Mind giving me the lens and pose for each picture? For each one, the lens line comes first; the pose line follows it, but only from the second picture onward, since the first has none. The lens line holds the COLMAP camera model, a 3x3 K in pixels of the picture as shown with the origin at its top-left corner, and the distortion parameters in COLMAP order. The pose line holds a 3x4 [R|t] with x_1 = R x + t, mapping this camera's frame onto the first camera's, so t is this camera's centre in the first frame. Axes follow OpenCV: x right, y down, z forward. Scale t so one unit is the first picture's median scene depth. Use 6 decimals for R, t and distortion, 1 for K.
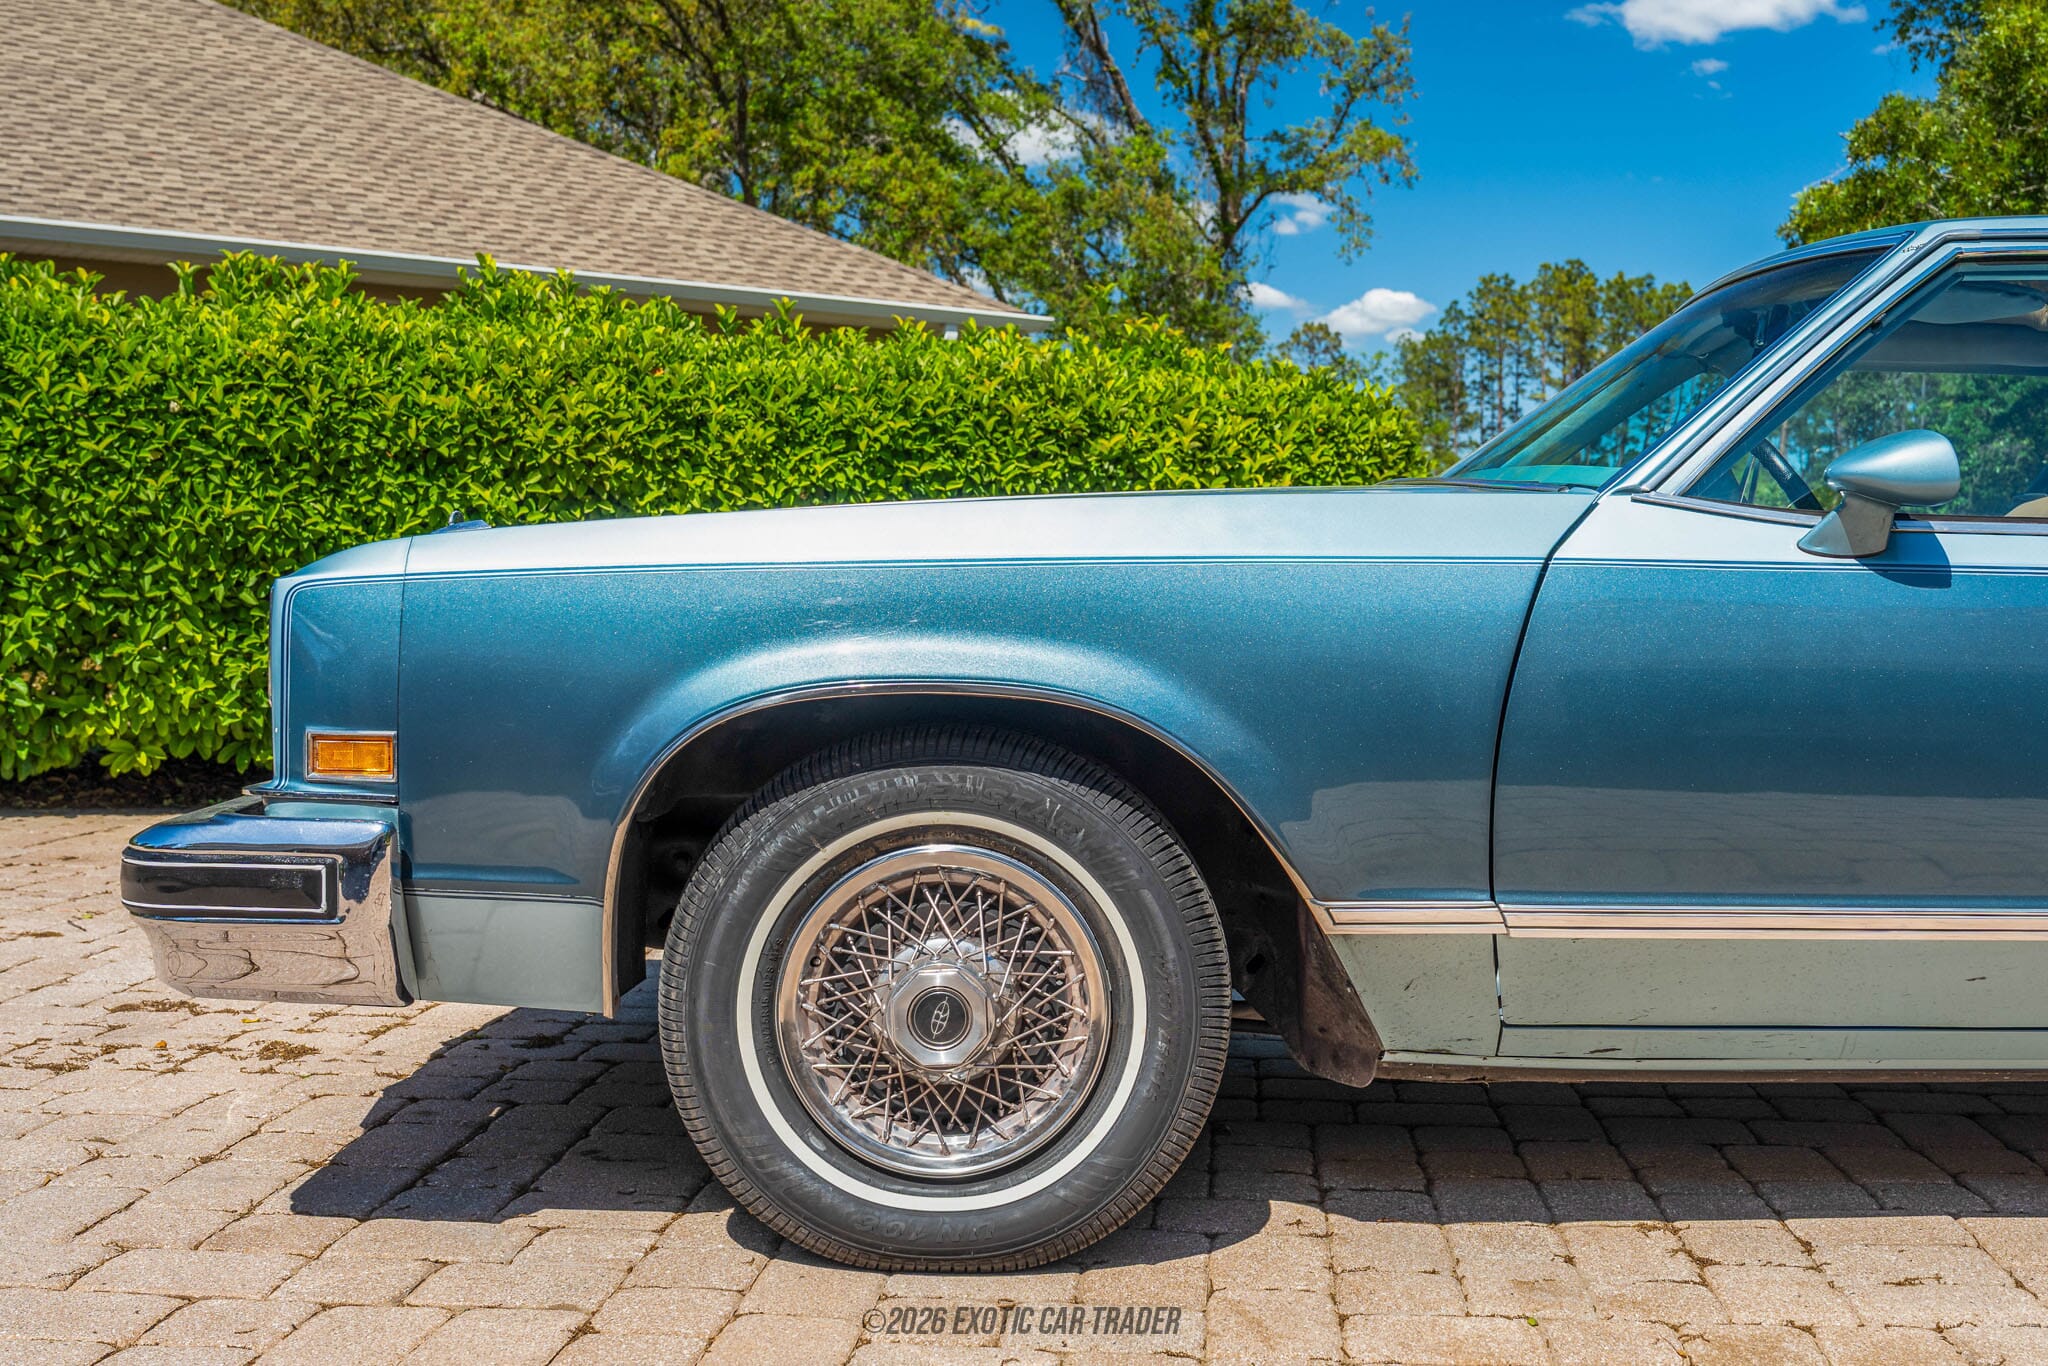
lens RADIAL K [[2087.8, 0, 1172.1], [0, 2087.8, 707.5], [0, 0, 1]] dist [0.011120, 0.014748]
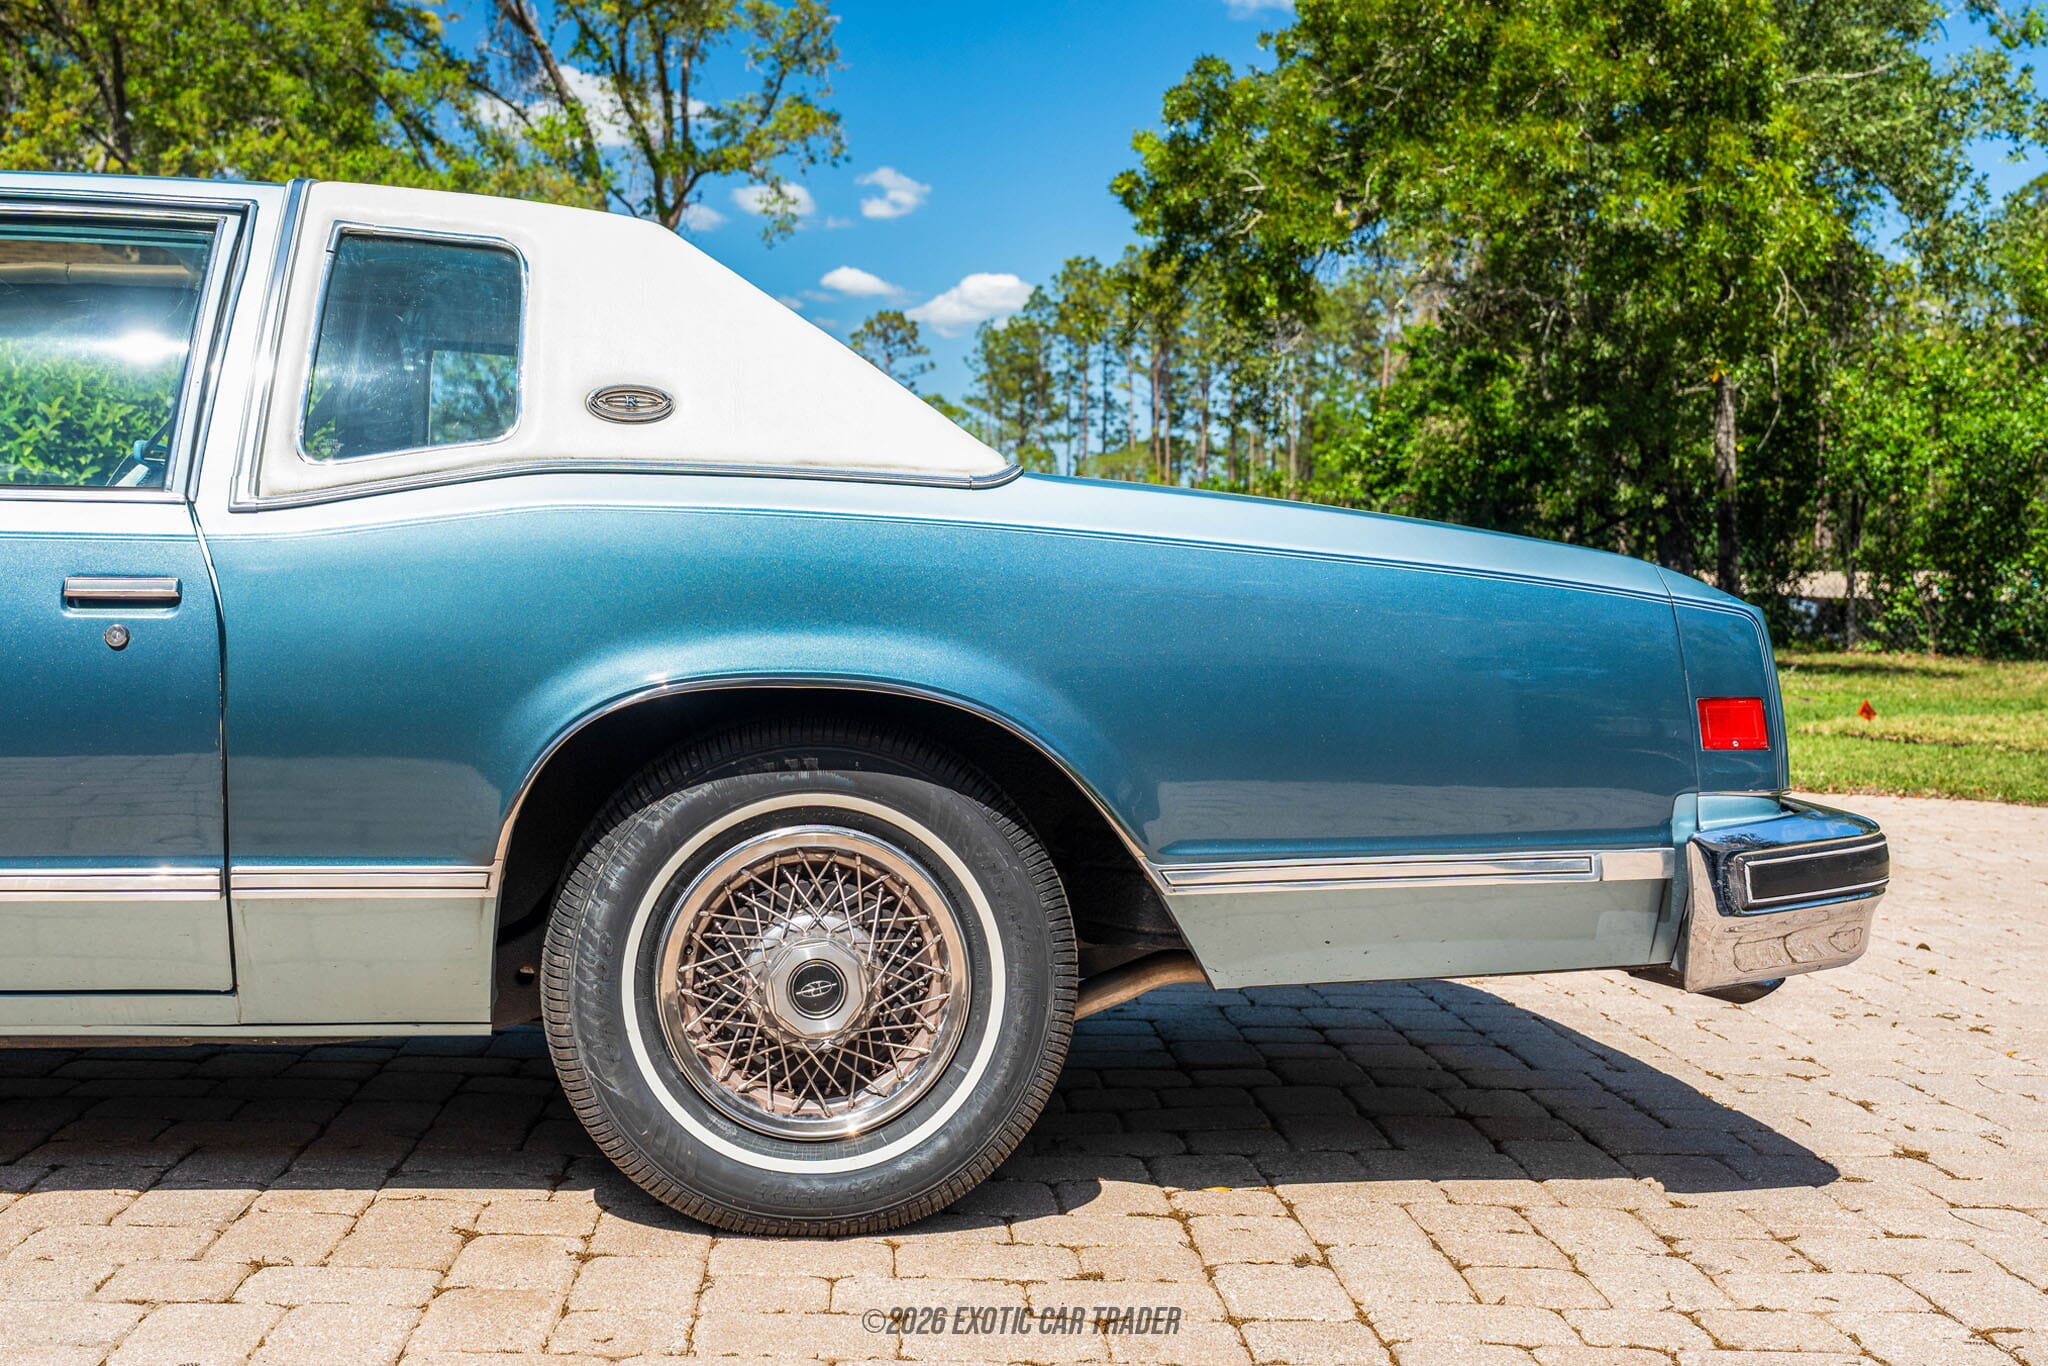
lens RADIAL K [[2220.8, 0, 897.1], [0, 2220.8, 693.1], [0, 0, 1]] dist [0.020772, -0.020584]
pose [[0.999893, -0.014495, 0.001942, 0.440998], [0.014521, 0.999799, -0.013813, 0.015304], [-0.001742, 0.013840, 0.999903, -0.008645]]
